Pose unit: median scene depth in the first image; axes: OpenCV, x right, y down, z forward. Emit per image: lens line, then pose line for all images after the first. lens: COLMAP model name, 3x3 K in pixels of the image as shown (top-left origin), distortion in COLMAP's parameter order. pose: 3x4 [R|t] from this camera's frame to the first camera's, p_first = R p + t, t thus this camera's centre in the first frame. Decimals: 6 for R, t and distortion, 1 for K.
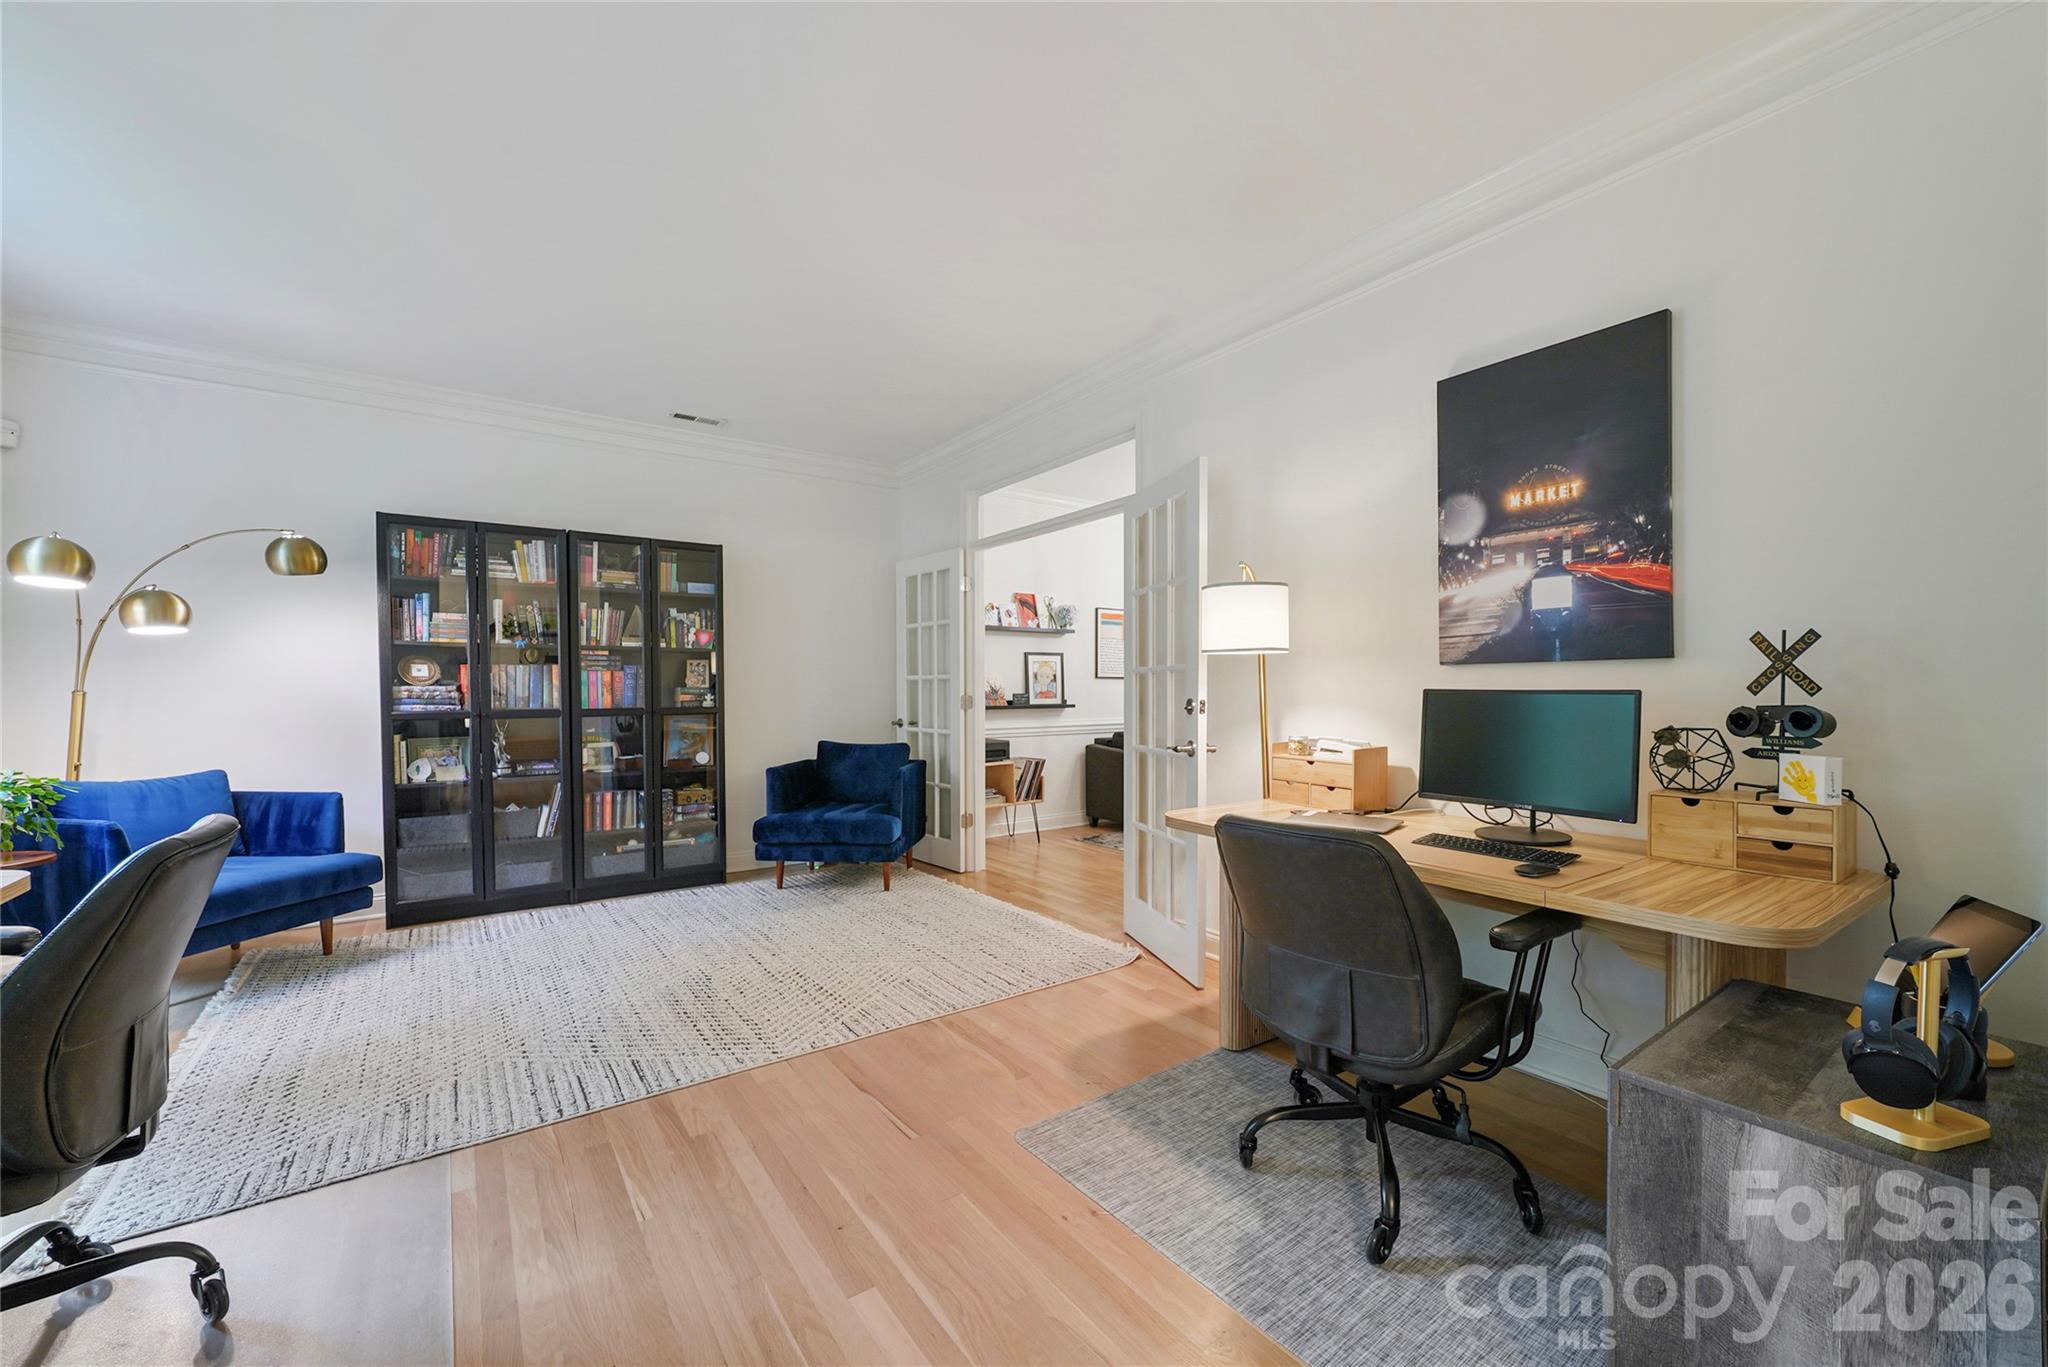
lens RADIAL K [[822.0, 0, 1031.3], [0, 822.0, 697.0], [0, 0, 1]] dist [-0.011869, 0.000070]
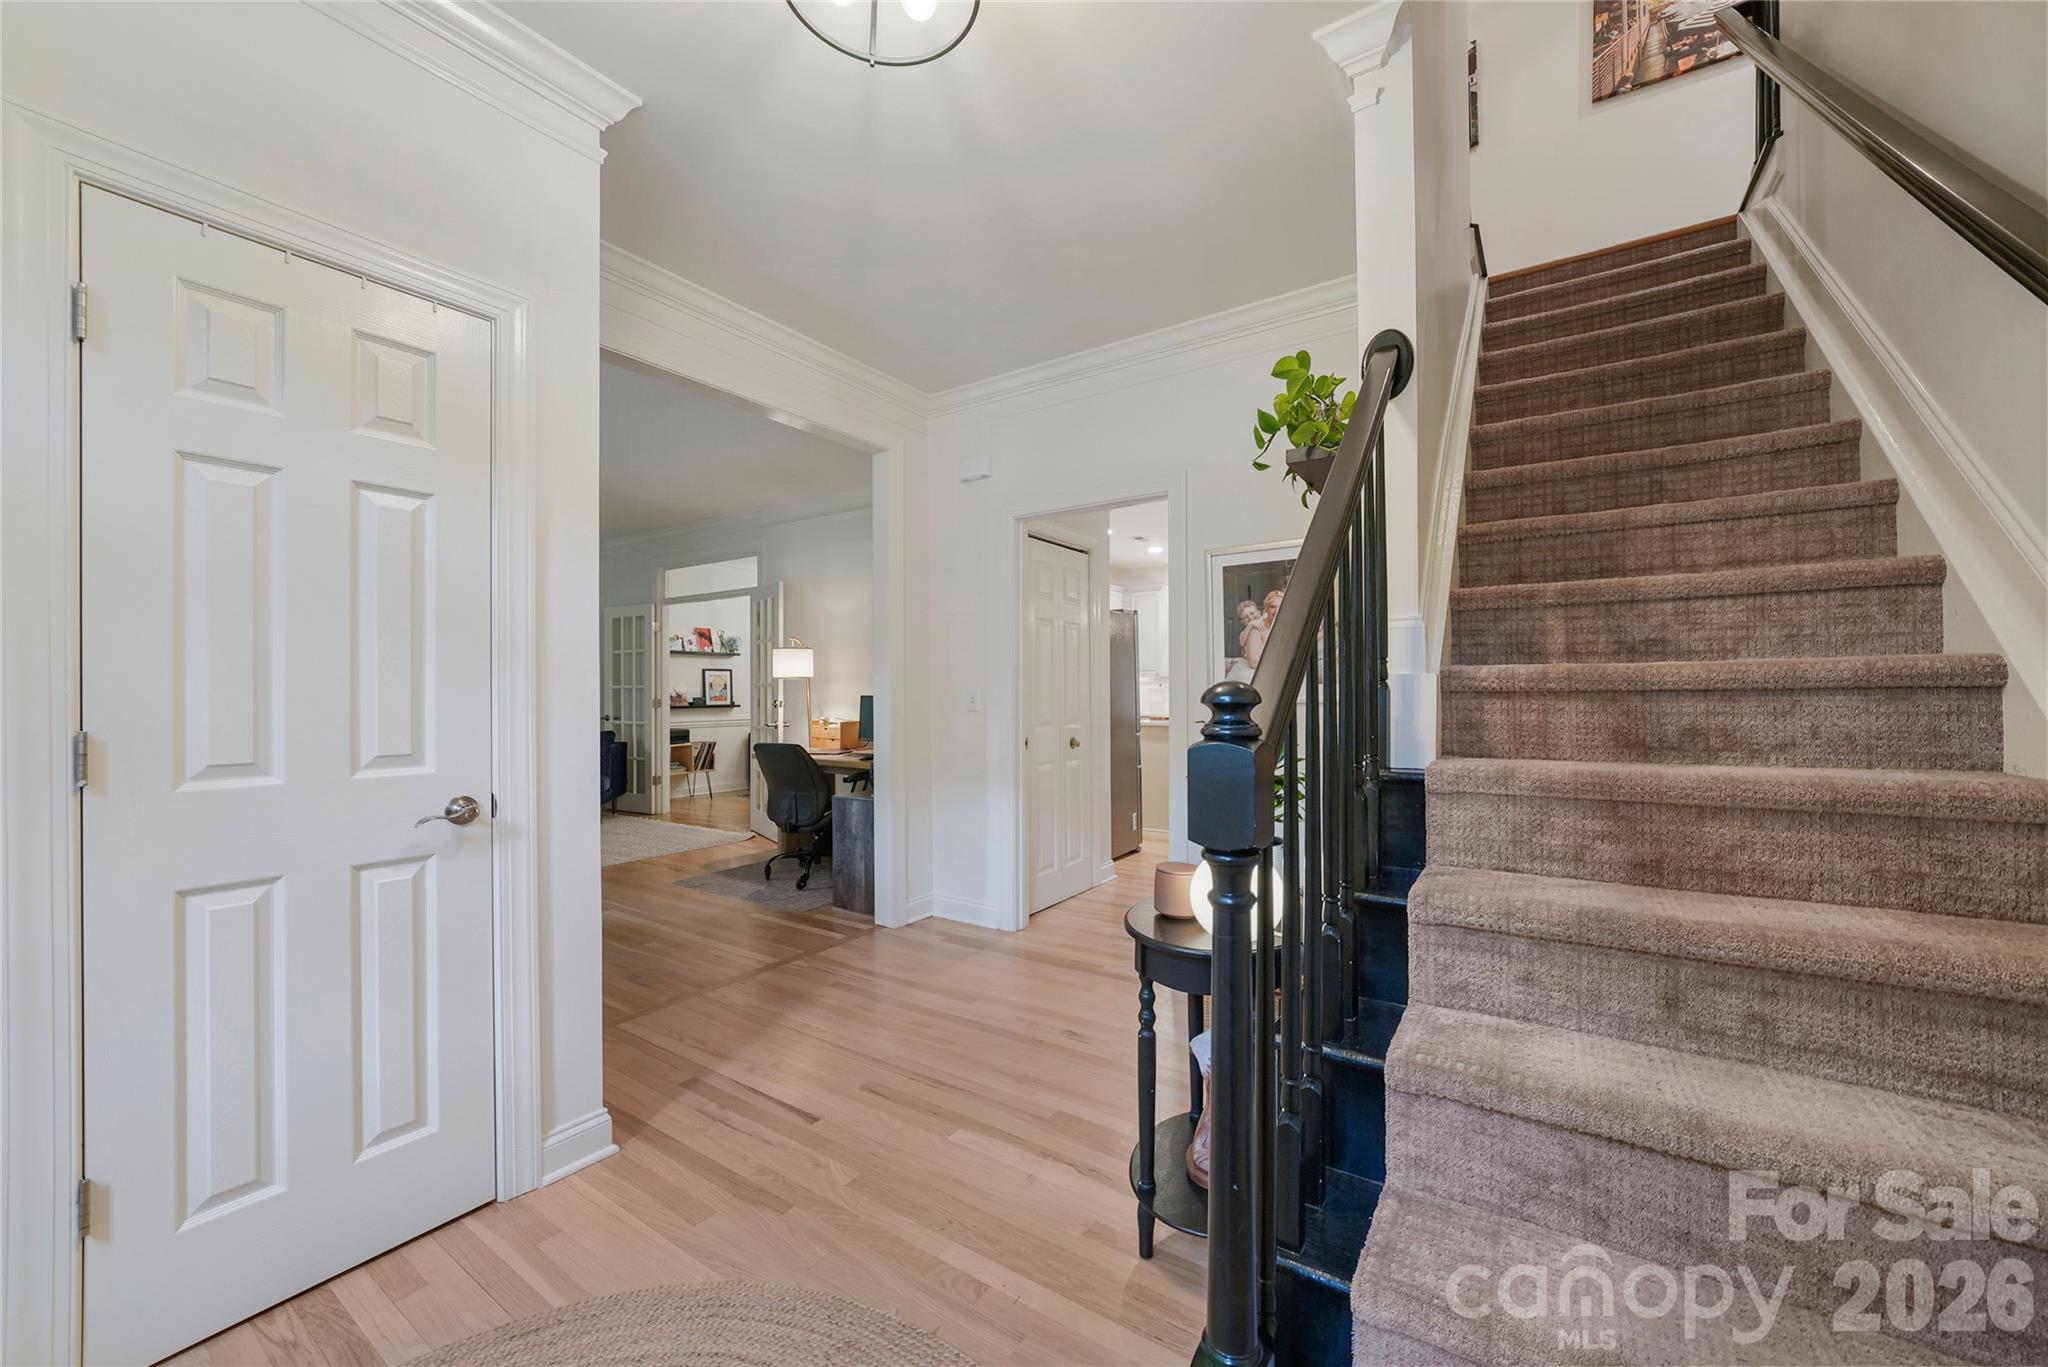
lens RADIAL K [[771.6, 0, 1031.8], [0, 771.6, 683.8], [0, 0, 1]] dist [-0.016569, 0.000144]
pose [[0.934183, 0.001883, 0.356788, 0.077863], [0.005311, 0.999802, -0.019183, 0.001123], [-0.356754, 0.019815, 0.933988, -0.720047]]
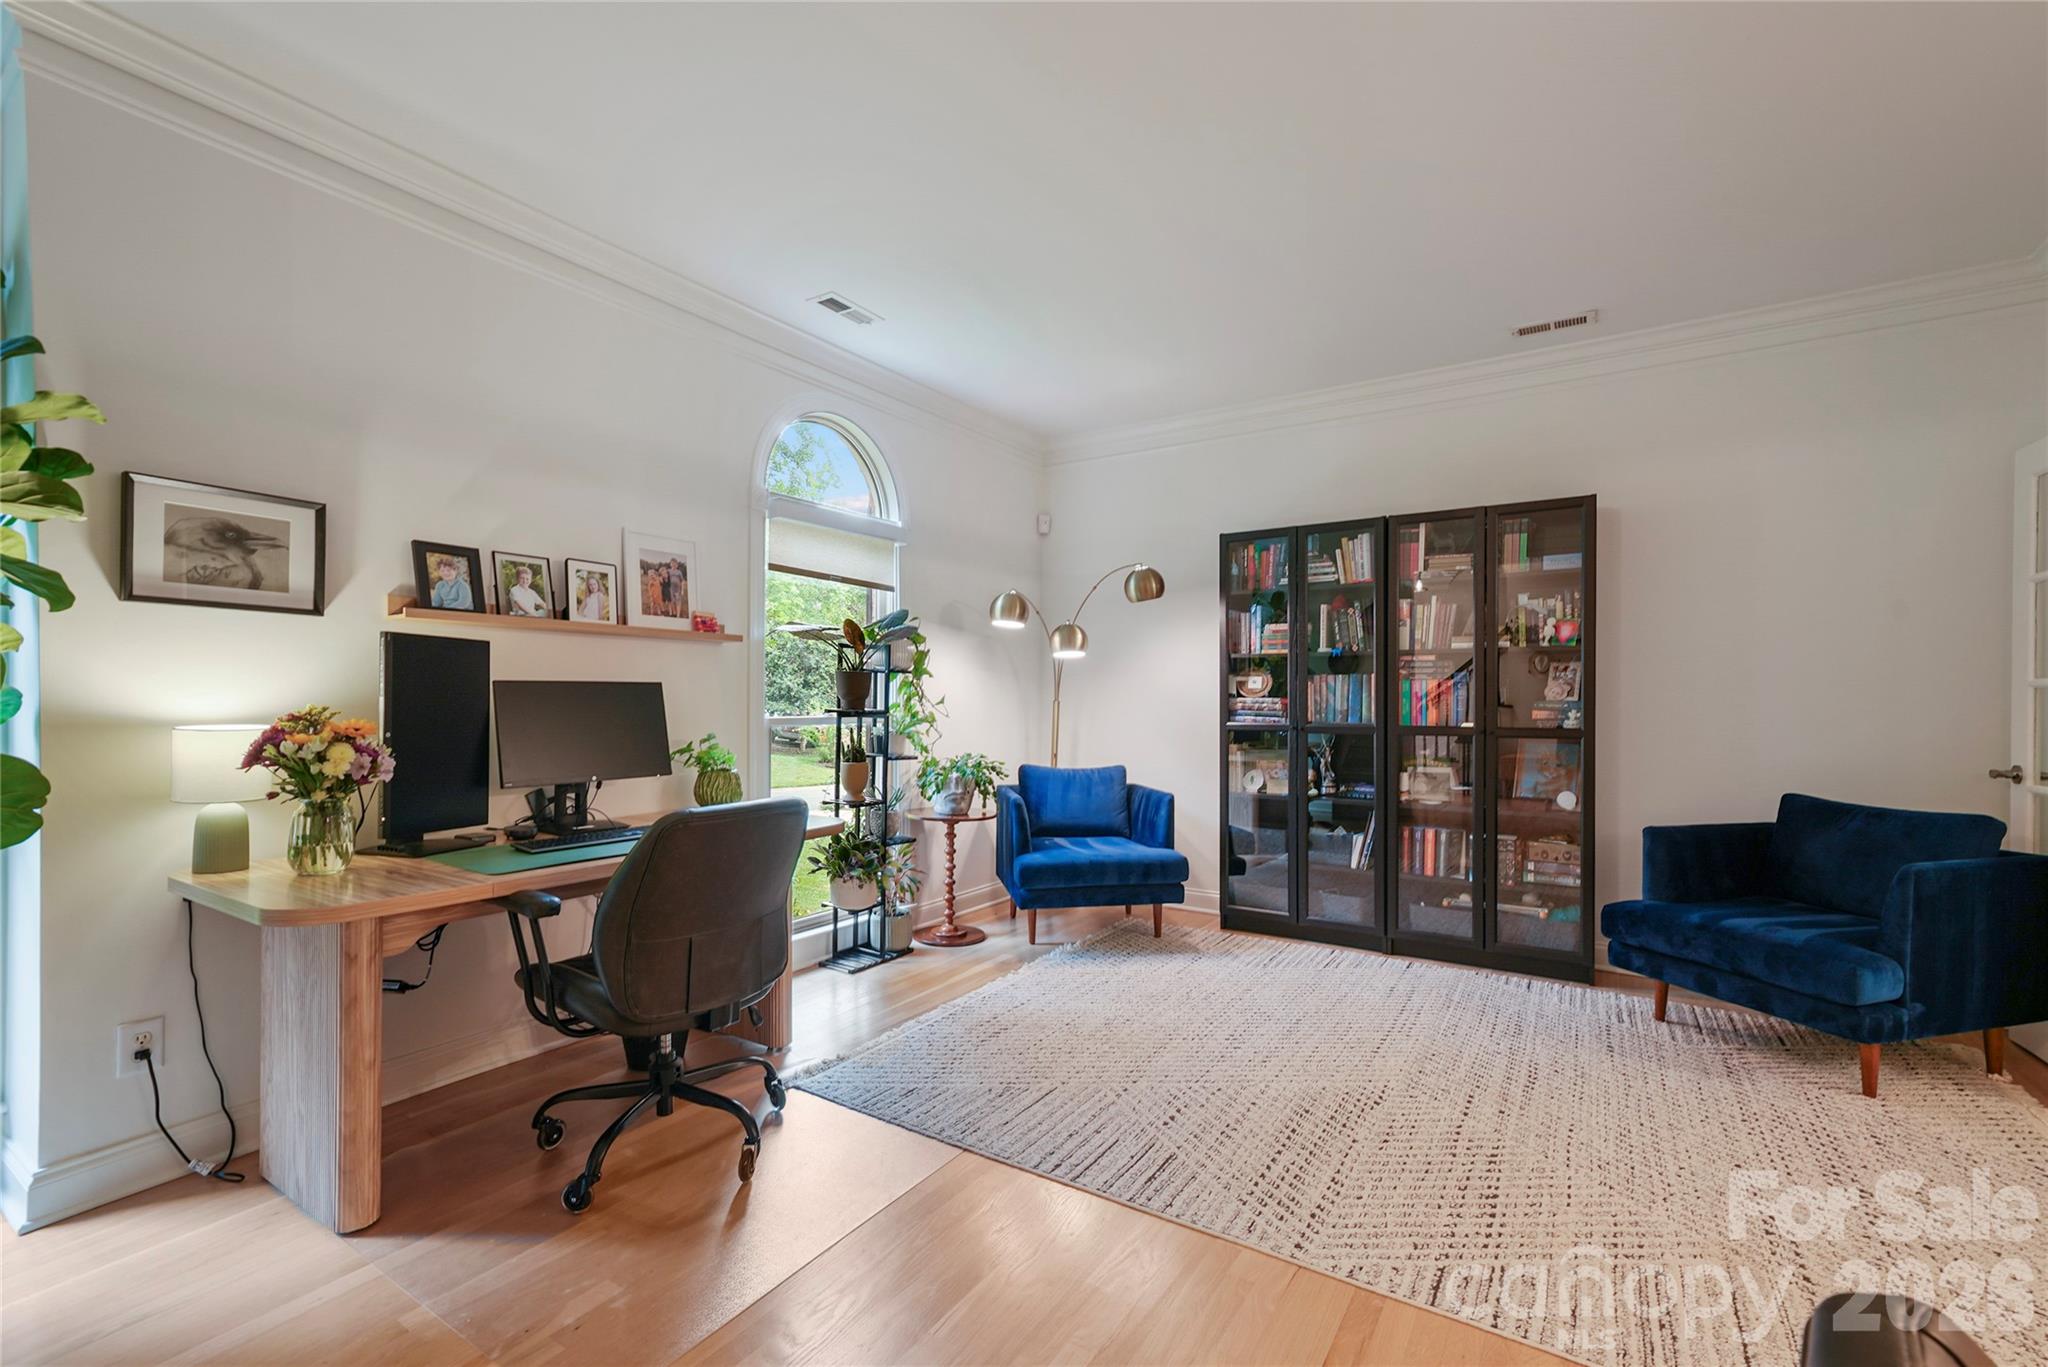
lens RADIAL K [[890.0, 0, 1025.4], [0, 890.0, 702.9], [0, 0, 1]] dist [0.002550, 0.000389]
pose [[0.344559, 0.009090, -0.938721, 0.175391], [-0.013653, 0.999896, 0.004671, -0.007466], [0.938665, 0.011206, 0.344647, 0.319110]]
